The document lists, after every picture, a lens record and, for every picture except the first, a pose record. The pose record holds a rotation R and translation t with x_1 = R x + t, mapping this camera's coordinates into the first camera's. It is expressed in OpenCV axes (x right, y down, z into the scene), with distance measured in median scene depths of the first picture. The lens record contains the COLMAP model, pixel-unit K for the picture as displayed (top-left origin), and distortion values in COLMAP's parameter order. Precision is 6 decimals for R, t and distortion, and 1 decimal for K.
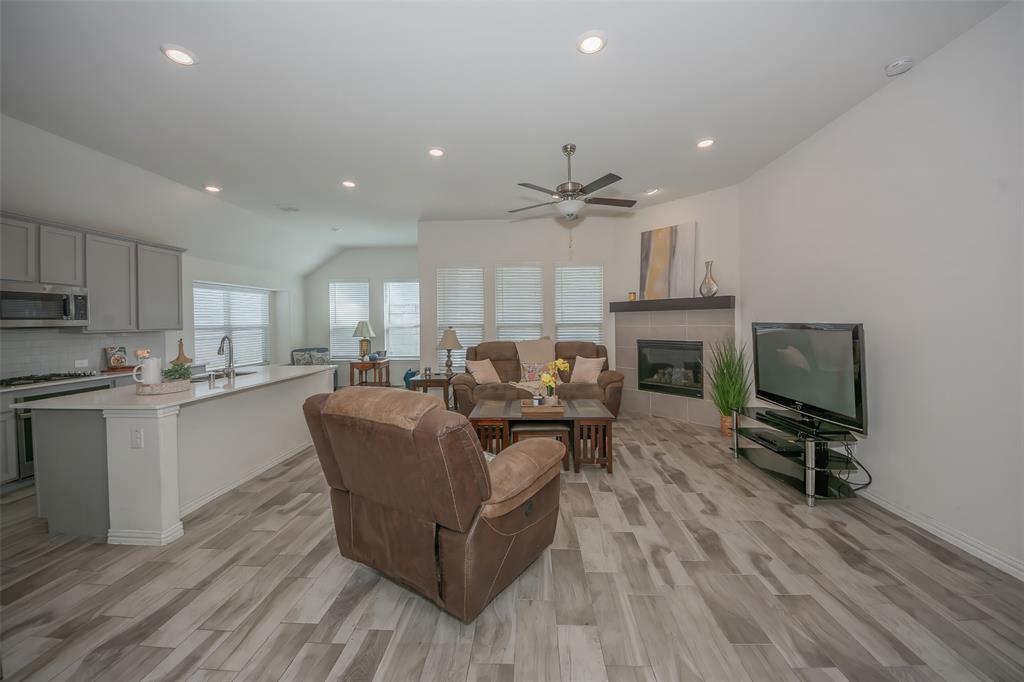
lens RADIAL K [[360.7, 0, 509.1], [0, 360.7, 320.9], [0, 0, 1]] dist [-0.004114, -0.000685]
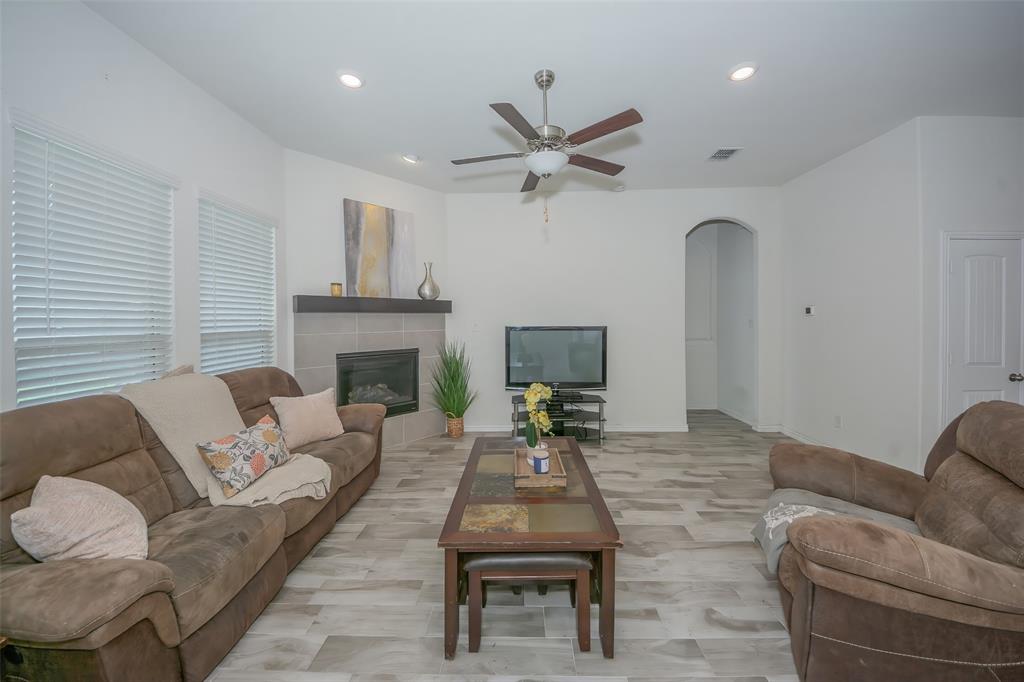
lens RADIAL K [[360.7, 0, 507.9], [0, 360.7, 325.1], [0, 0, 1]] dist [-0.004114, -0.000685]
pose [[-0.022198, -0.002049, 0.999751, -0.379308], [0.005462, 0.999983, 0.002171, -0.001495], [-0.999739, 0.005509, -0.022186, 0.793095]]
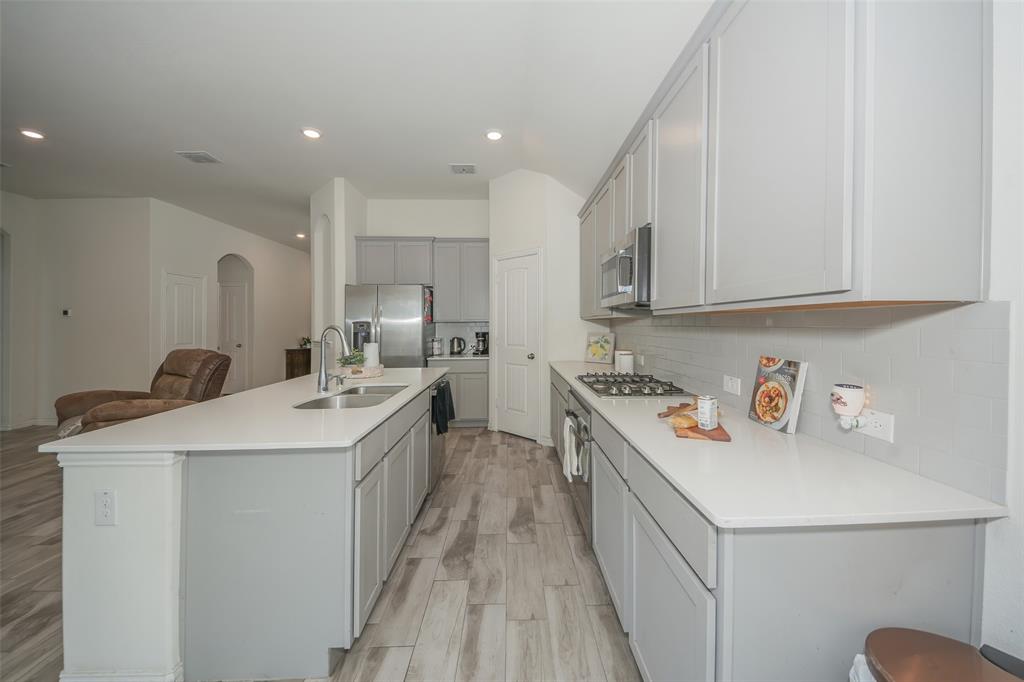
lens RADIAL K [[360.7, 0, 517.2], [0, 360.7, 324.9], [0, 0, 1]] dist [-0.004114, -0.000685]
pose [[-0.996899, 0.021279, -0.075756, -0.782746], [0.021020, 0.999770, 0.004203, 0.032903], [0.075828, 0.002597, -0.997118, 1.222671]]
